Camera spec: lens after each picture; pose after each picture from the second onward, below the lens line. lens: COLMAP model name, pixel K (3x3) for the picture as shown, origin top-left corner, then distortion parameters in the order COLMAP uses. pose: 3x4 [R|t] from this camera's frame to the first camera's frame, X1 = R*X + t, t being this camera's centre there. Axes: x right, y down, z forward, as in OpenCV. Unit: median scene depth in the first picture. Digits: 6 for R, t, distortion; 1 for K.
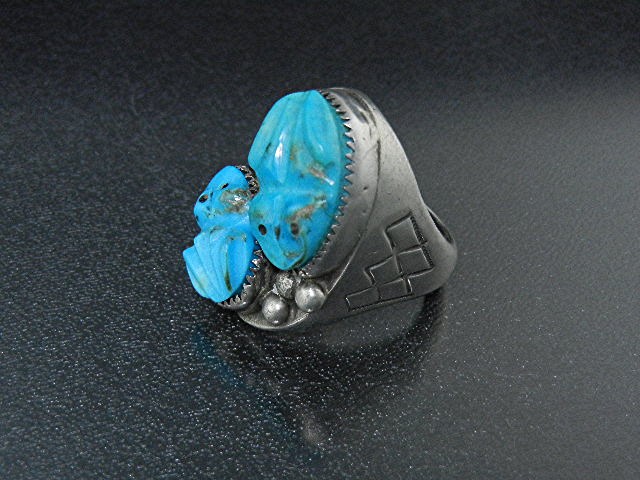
lens RADIAL K [[1181.4, 0, 319.7], [0, 1181.4, 238.5], [0, 0, 1]] dist [-0.081714, 0.000000]
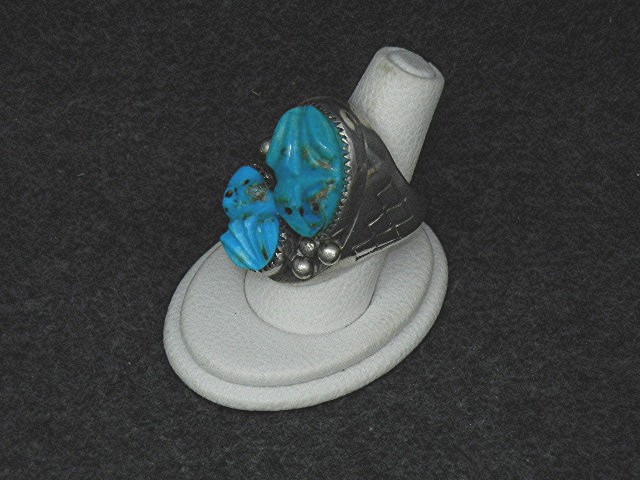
lens RADIAL K [[2163.7, 0, 320.0], [0, 2163.7, 240.1], [0, 0, 1]] dist [0.123200, 0.000000]
pose [[0.980196, -0.175965, 0.090837, -0.248415], [0.172512, 0.983996, 0.044622, -0.080610], [-0.097235, -0.028068, 0.994866, -1.509756]]
